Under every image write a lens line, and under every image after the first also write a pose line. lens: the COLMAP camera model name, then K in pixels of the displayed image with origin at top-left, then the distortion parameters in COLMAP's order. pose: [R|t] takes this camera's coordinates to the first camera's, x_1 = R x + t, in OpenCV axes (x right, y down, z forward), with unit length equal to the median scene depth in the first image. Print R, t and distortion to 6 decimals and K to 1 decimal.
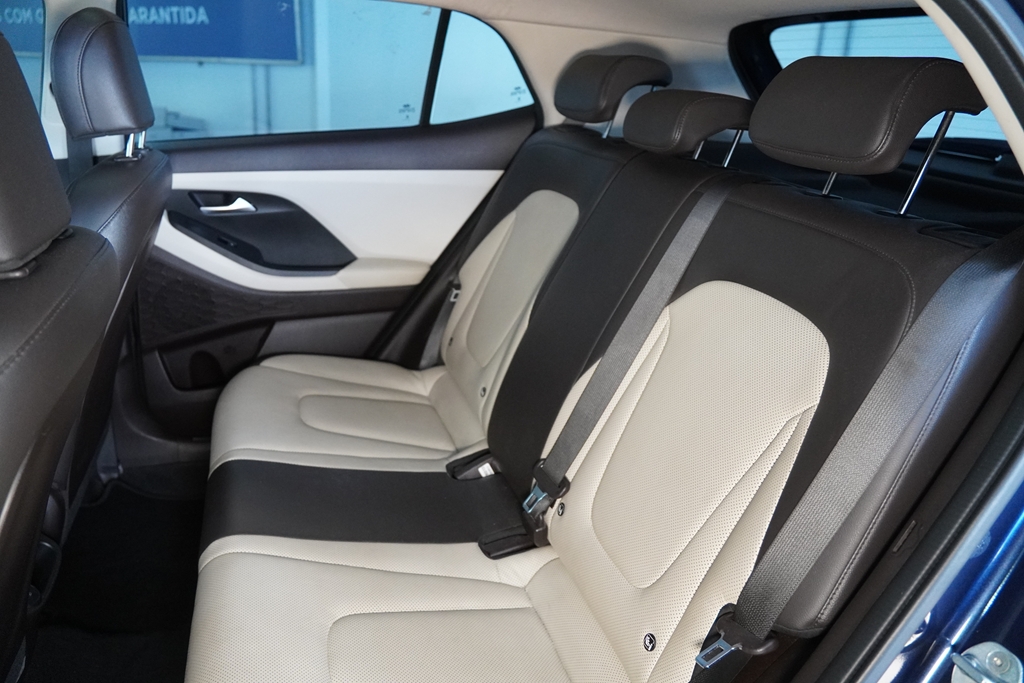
lens RADIAL K [[783.7, 0, 517.3], [0, 783.7, 344.7], [0, 0, 1]] dist [-0.096475, 0.059956]
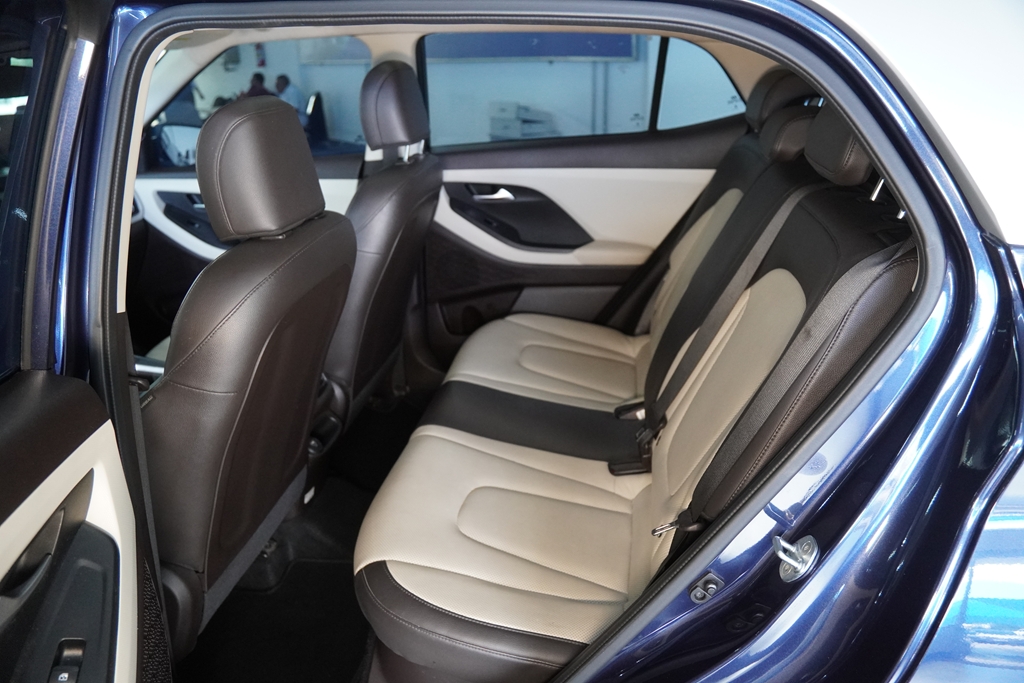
lens RADIAL K [[783.7, 0, 515.4], [0, 783.7, 339.8], [0, 0, 1]] dist [-0.096475, 0.059956]
pose [[0.899022, 0.093868, -0.427725, 0.234800], [-0.088360, 0.995550, 0.032761, 0.015247], [0.428897, 0.008341, 0.903315, -0.161609]]
